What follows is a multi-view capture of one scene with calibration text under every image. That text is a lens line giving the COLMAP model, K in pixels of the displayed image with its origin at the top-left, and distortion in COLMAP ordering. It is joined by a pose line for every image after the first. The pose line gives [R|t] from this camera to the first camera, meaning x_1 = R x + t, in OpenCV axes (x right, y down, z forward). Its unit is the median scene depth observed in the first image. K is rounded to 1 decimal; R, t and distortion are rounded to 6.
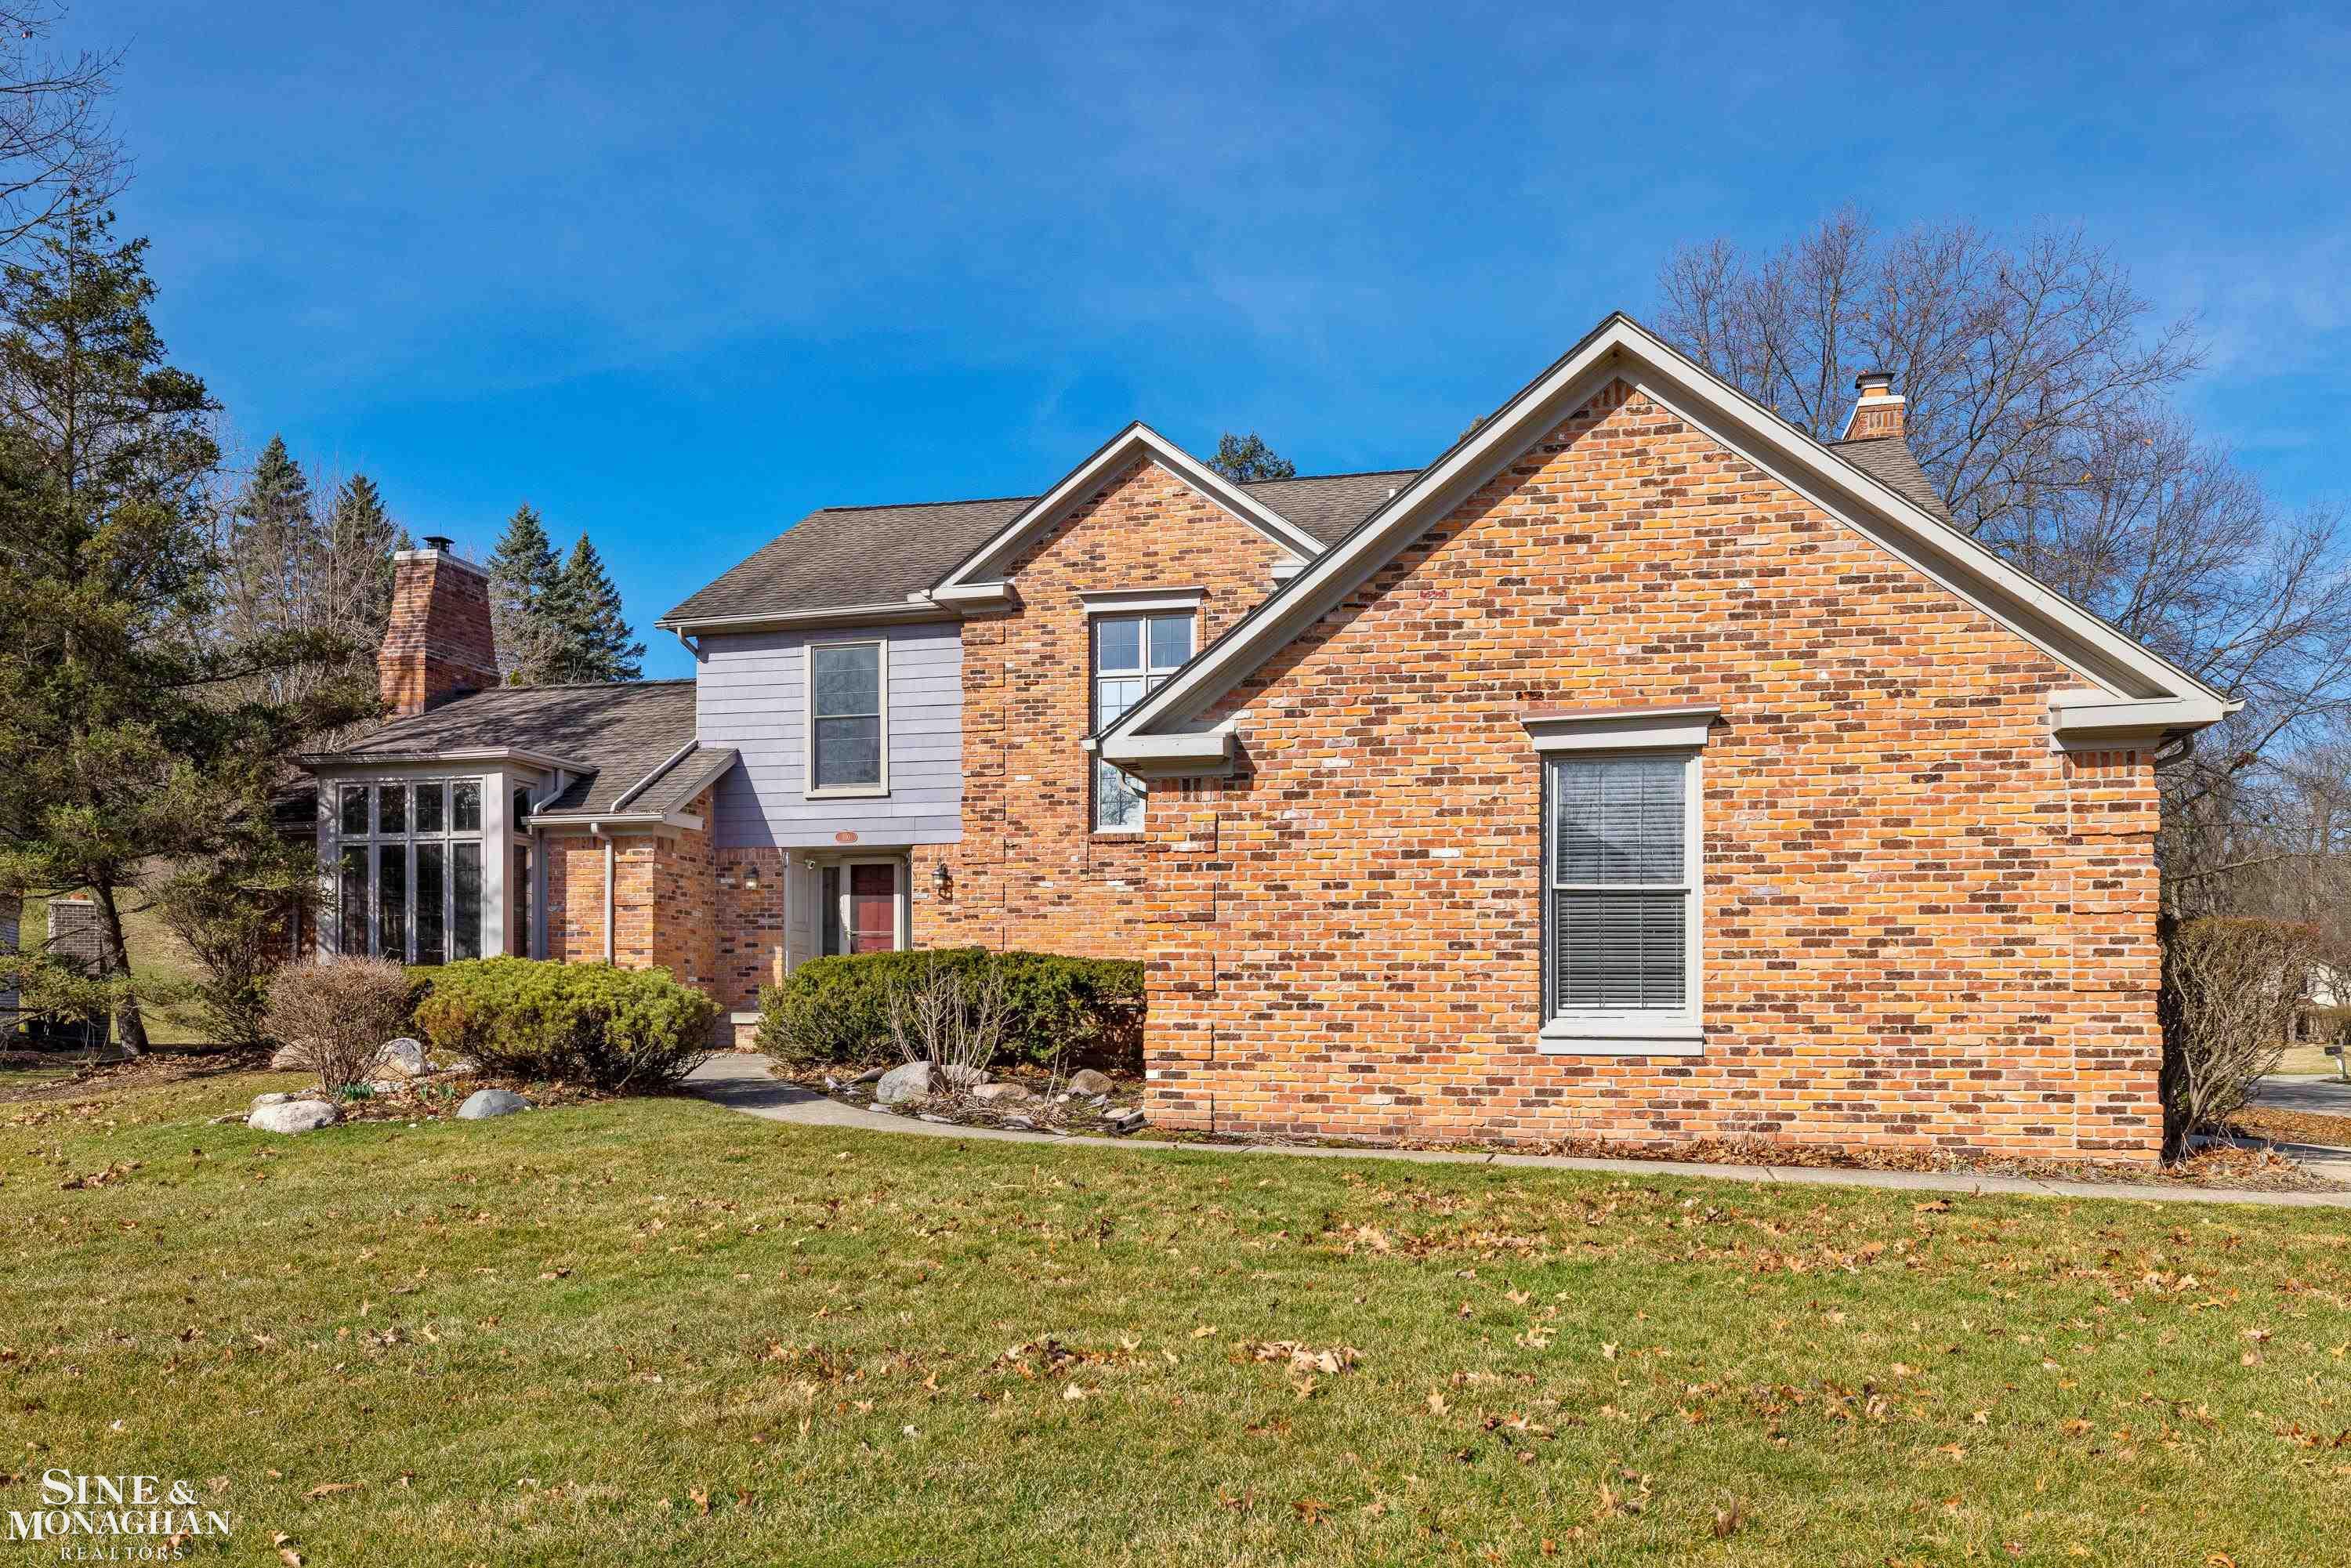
lens RADIAL K [[1725.6, 0, 1176.8], [0, 1725.6, 1009.6], [0, 0, 1]] dist [-0.000734, -0.001170]
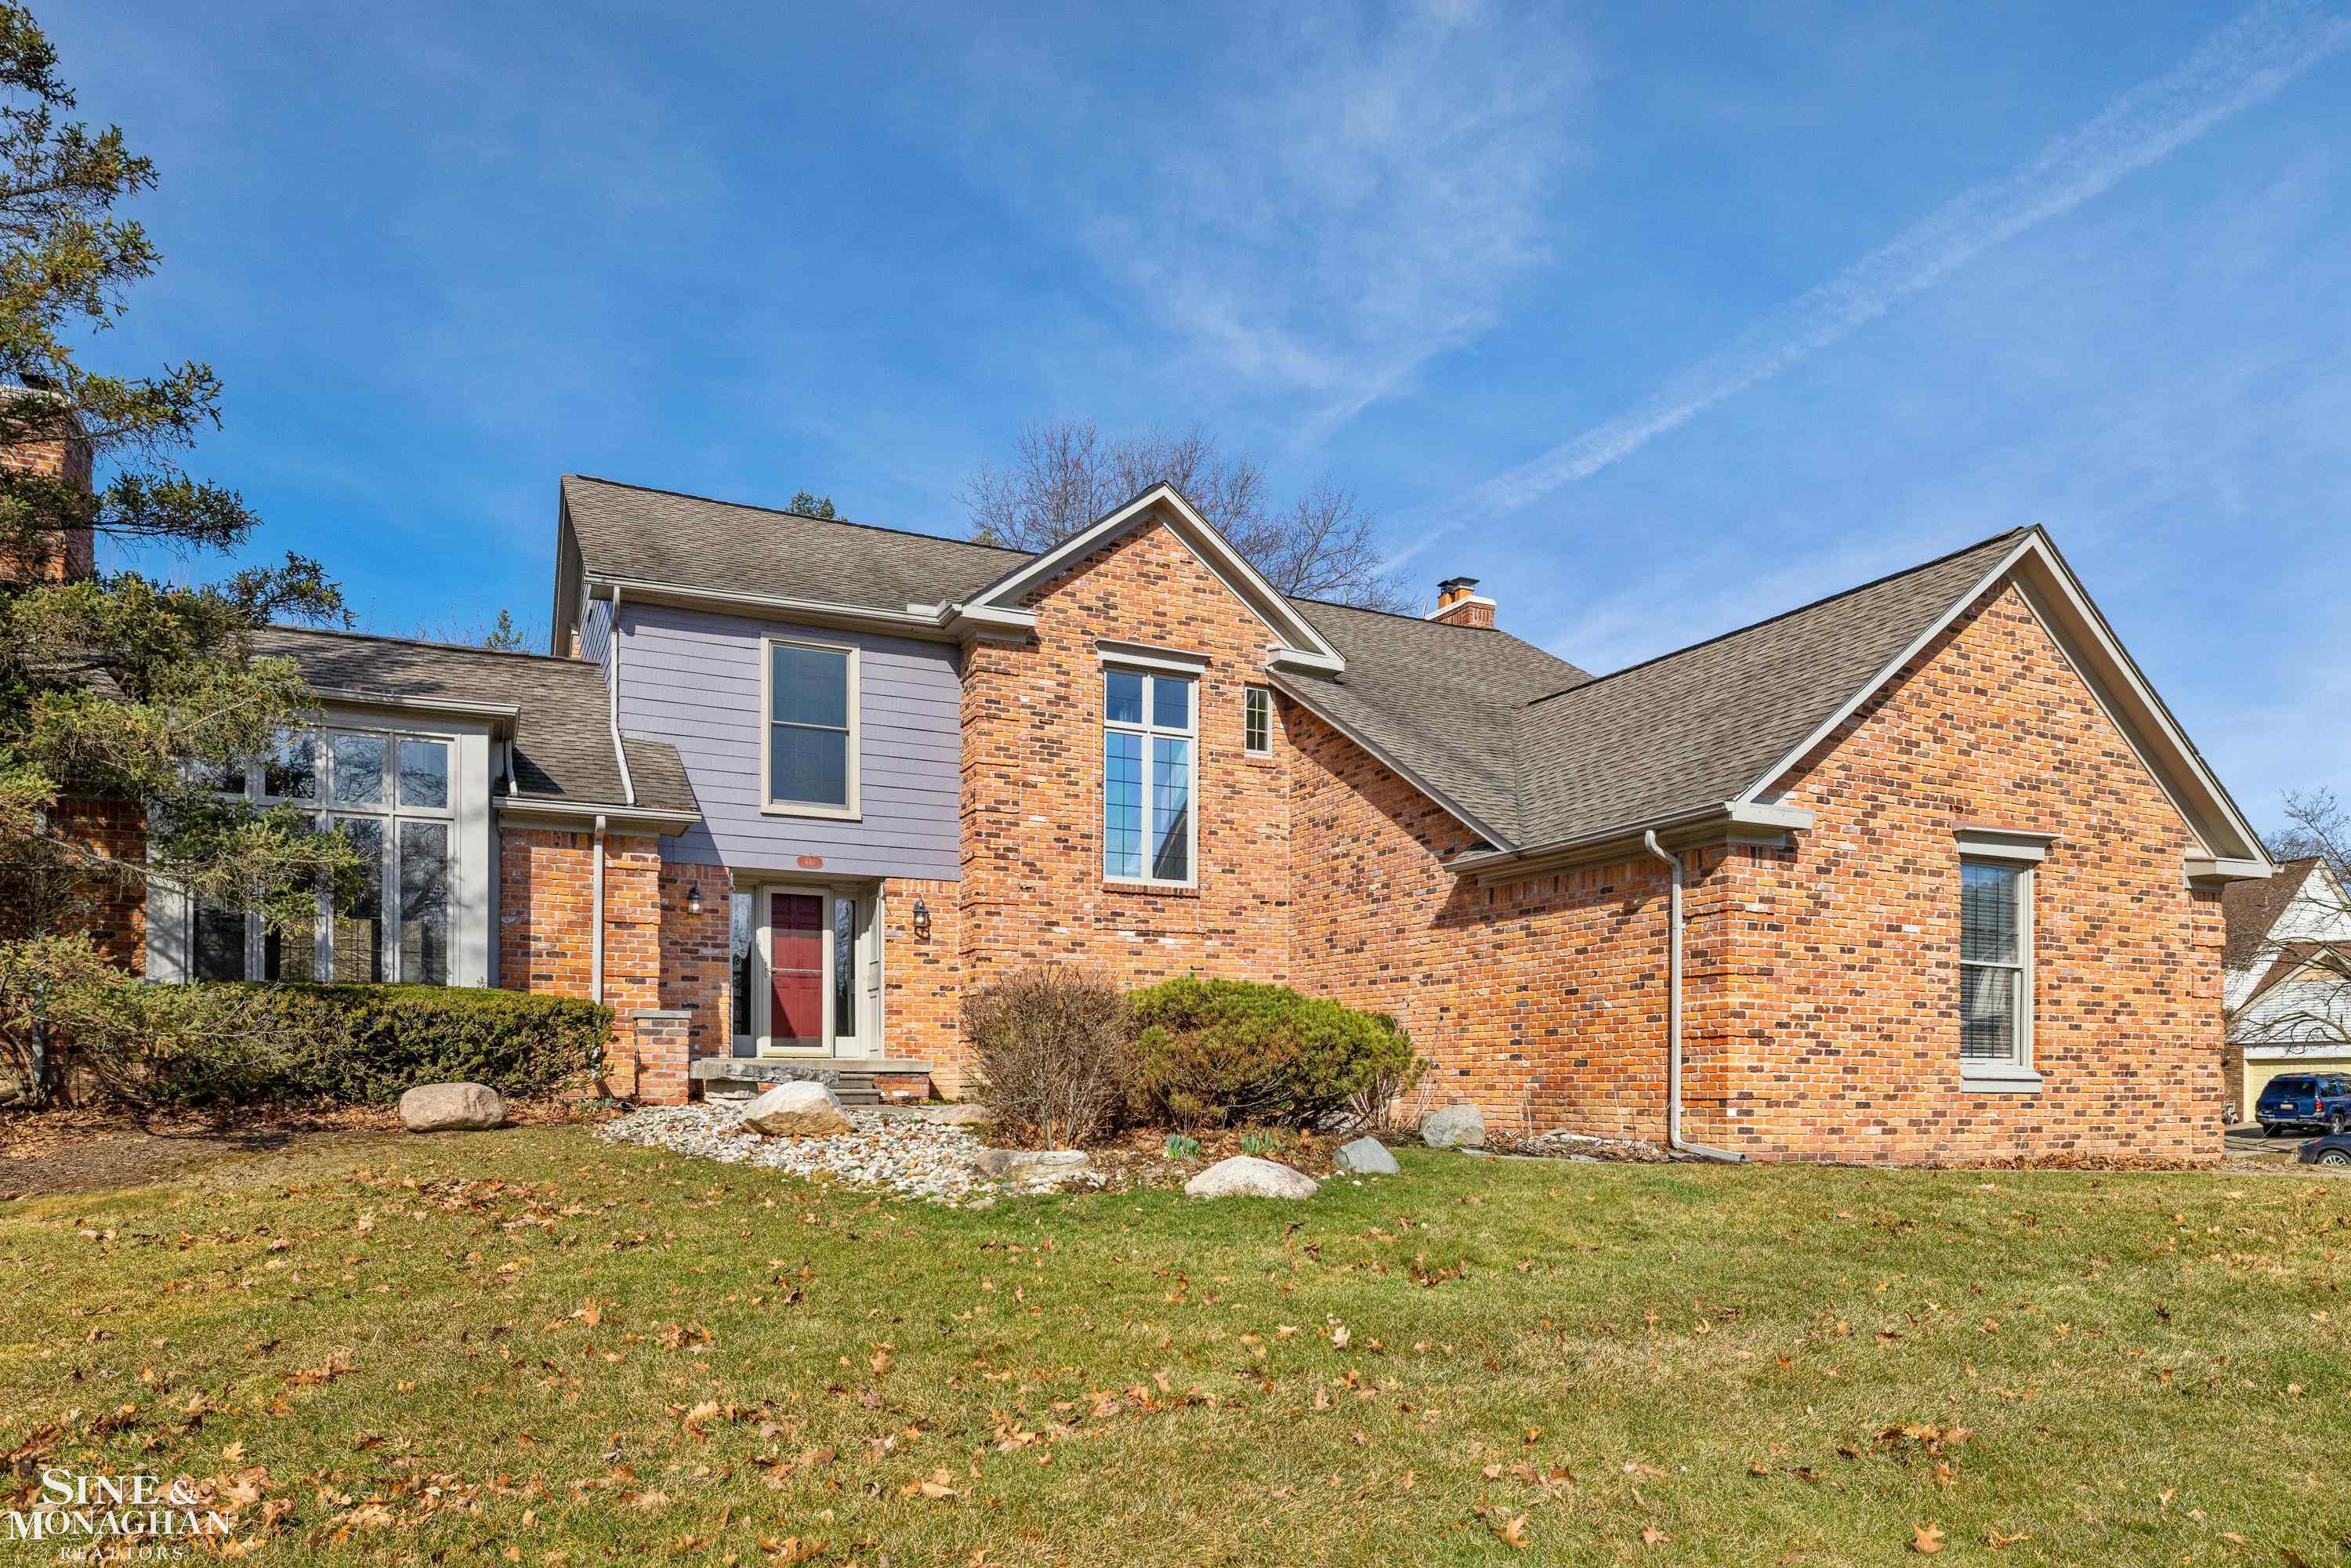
lens RADIAL K [[1503.4, 0, 1112.8], [0, 1503.4, 1089.2], [0, 0, 1]] dist [-0.002863, 0.001090]
pose [[0.785312, -0.000266, 0.619100, -0.928750], [-0.005245, 0.999961, 0.007083, 0.018295], [-0.619078, -0.008810, 0.785280, 0.497654]]
